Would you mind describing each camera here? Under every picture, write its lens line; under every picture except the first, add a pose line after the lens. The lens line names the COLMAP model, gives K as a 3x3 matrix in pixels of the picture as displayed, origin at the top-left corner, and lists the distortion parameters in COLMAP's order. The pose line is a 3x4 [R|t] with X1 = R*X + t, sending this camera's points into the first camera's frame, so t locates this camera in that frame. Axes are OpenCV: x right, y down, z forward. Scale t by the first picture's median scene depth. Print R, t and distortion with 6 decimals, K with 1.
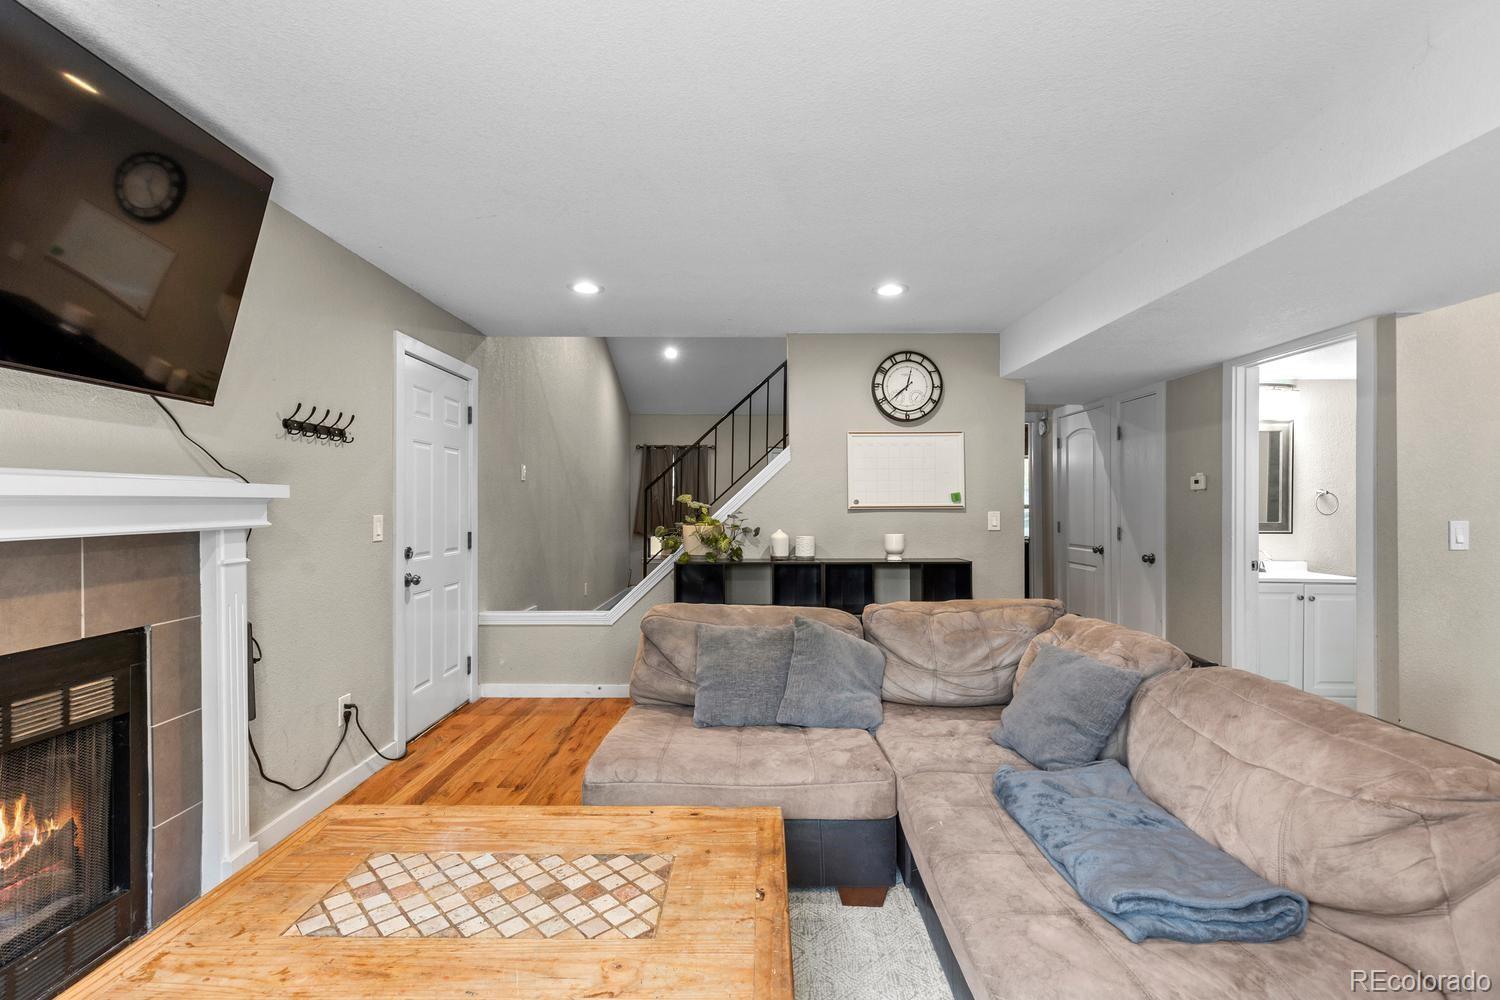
lens RADIAL K [[676.0, 0, 759.4], [0, 676.0, 503.4], [0, 0, 1]] dist [0.006705, -0.001464]
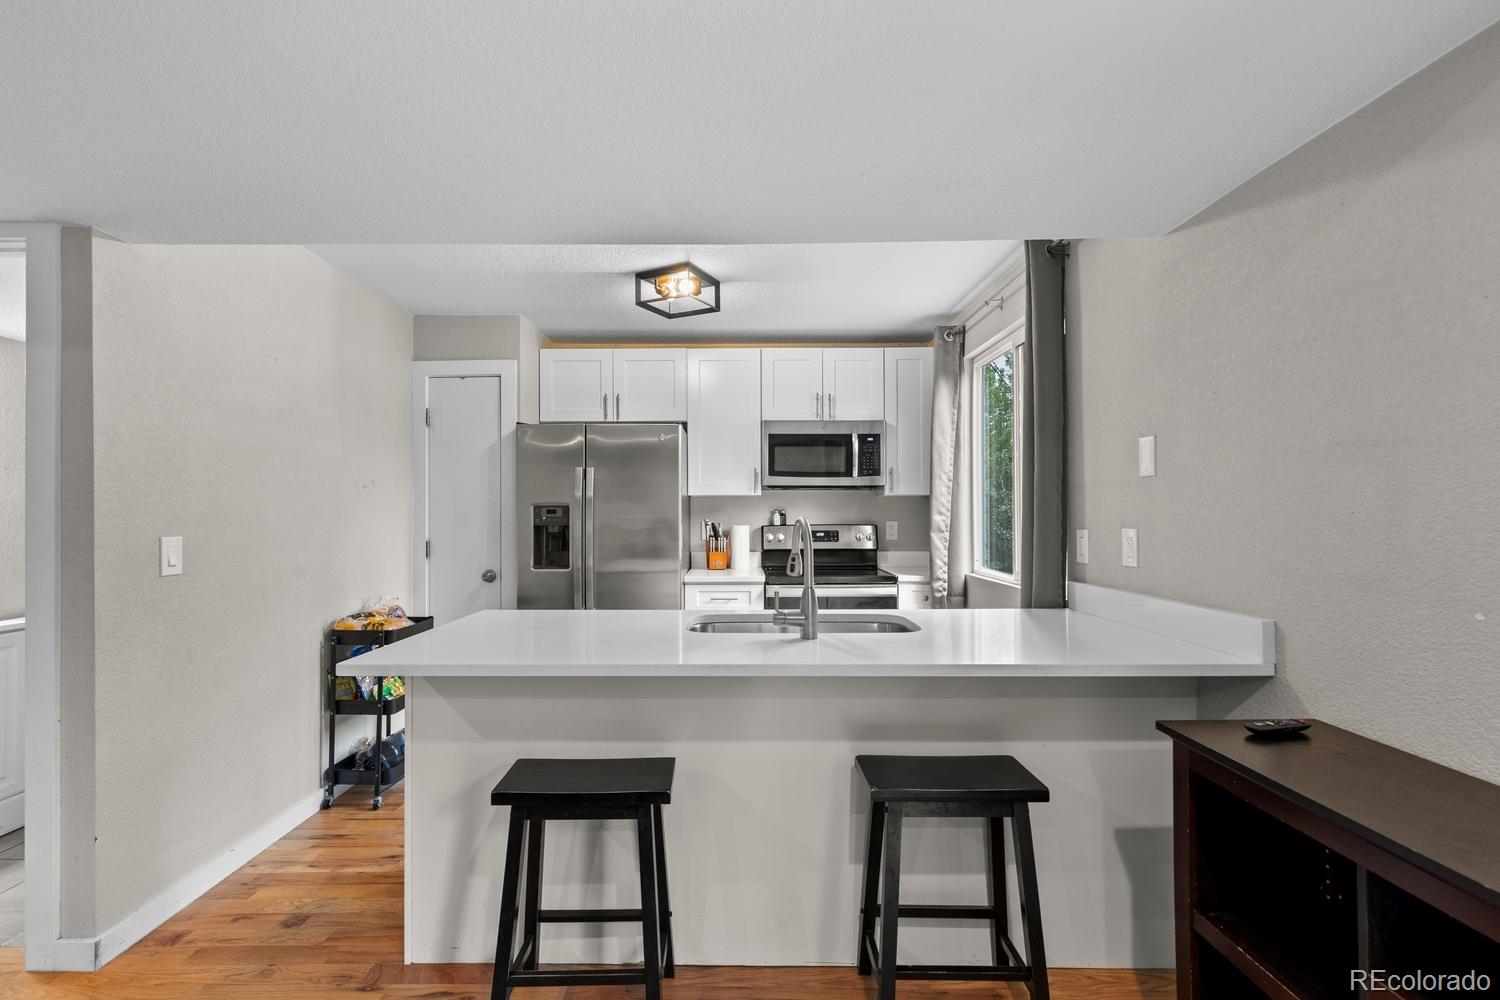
lens RADIAL K [[676.0, 0, 737.1], [0, 676.0, 507.3], [0, 0, 1]] dist [0.006705, -0.001464]
pose [[0.009295, 0.004973, 0.999944, 0.277036], [0.002181, 0.999985, -0.004994, -0.001767], [-0.999954, 0.002227, 0.009284, 0.360803]]
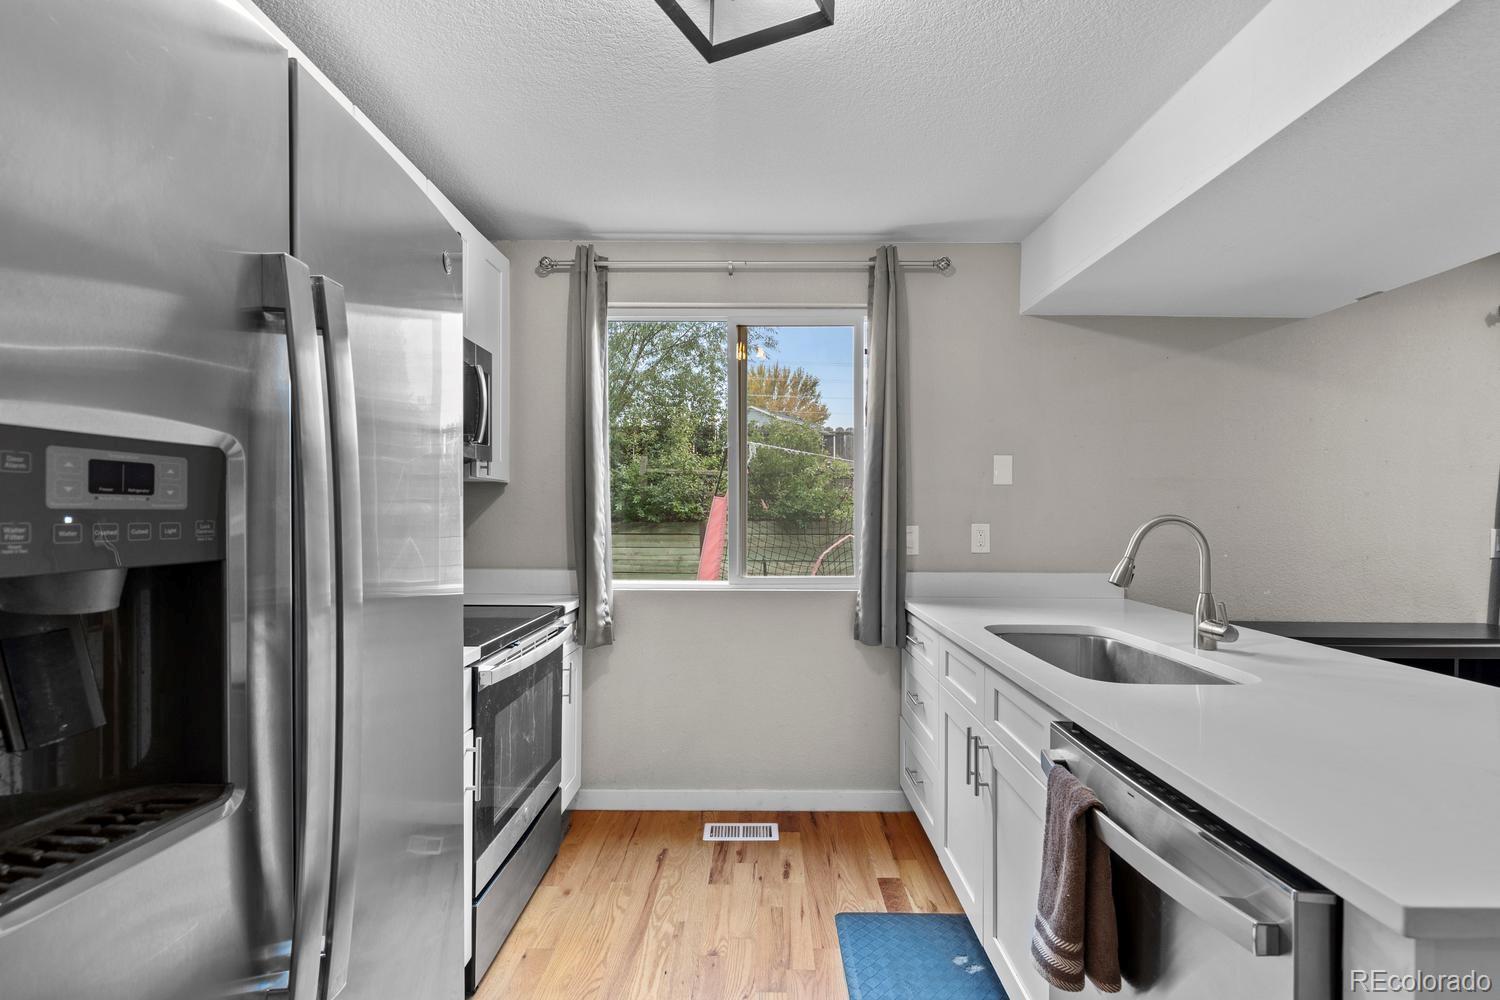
lens RADIAL K [[676.0, 0, 756.1], [0, 676.0, 513.2], [0, 0, 1]] dist [0.006705, -0.001464]
pose [[-0.999926, -0.009866, 0.007086, 1.357268], [-0.009870, 0.999951, -0.000627, 0.007679], [-0.007080, -0.000697, -0.999975, 0.913562]]
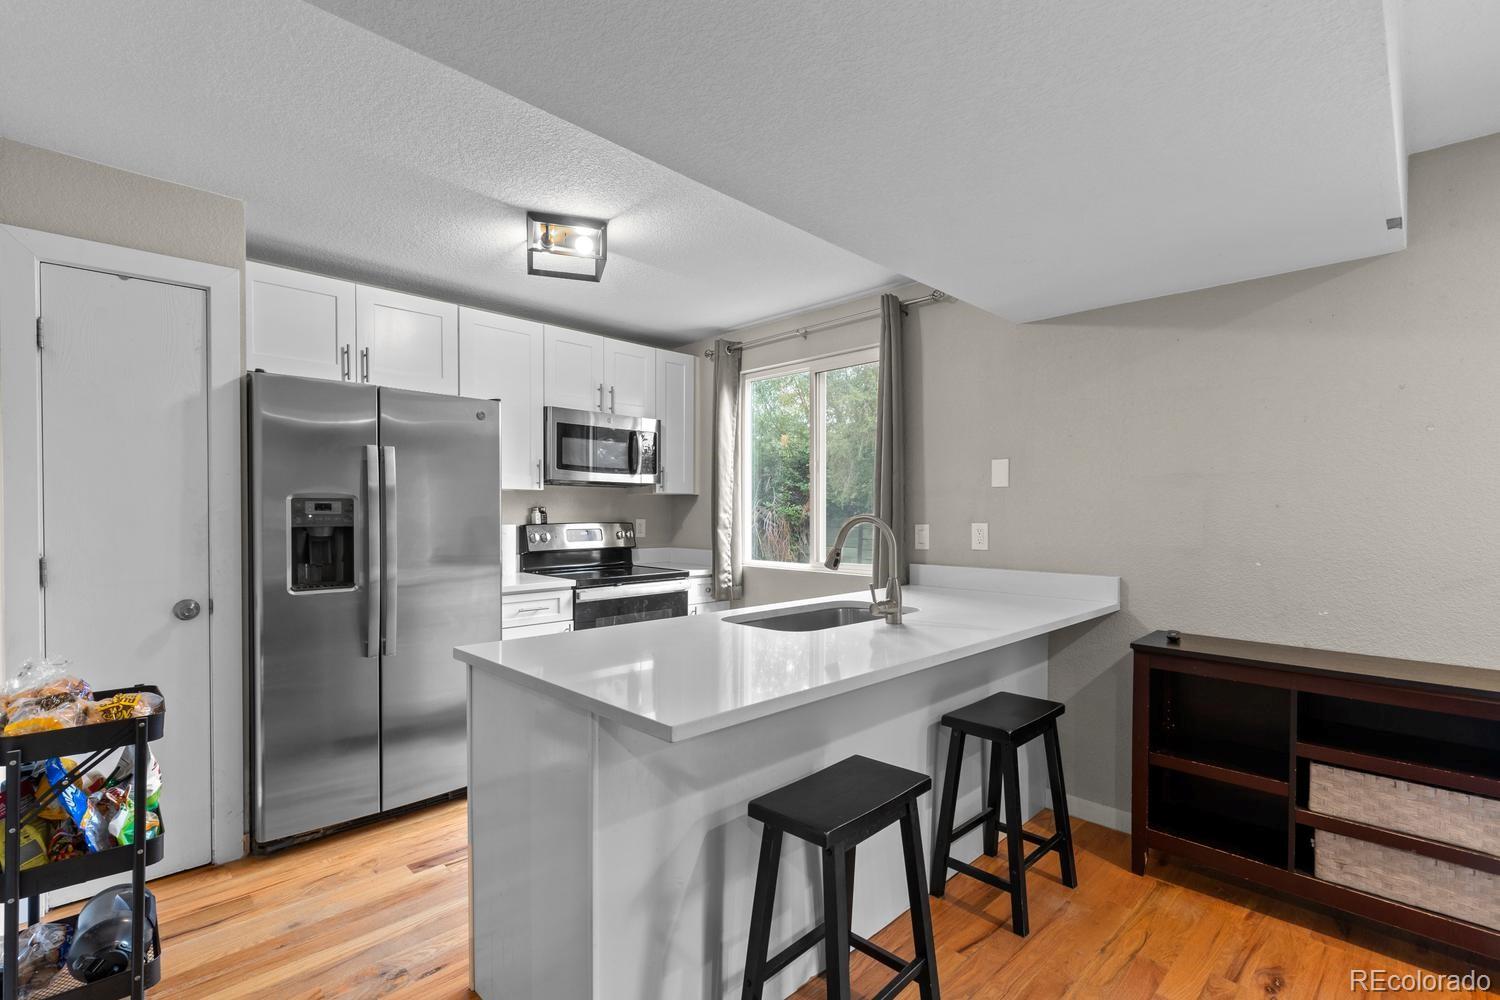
lens RADIAL K [[676.0, 0, 749.7], [0, 676.0, 517.7], [0, 0, 1]] dist [0.006705, -0.001464]
pose [[-0.699392, -0.012816, 0.714623, 0.527870], [-0.006079, 0.999910, 0.011983, -0.000307], [-0.714712, 0.004037, -0.699407, 0.938933]]
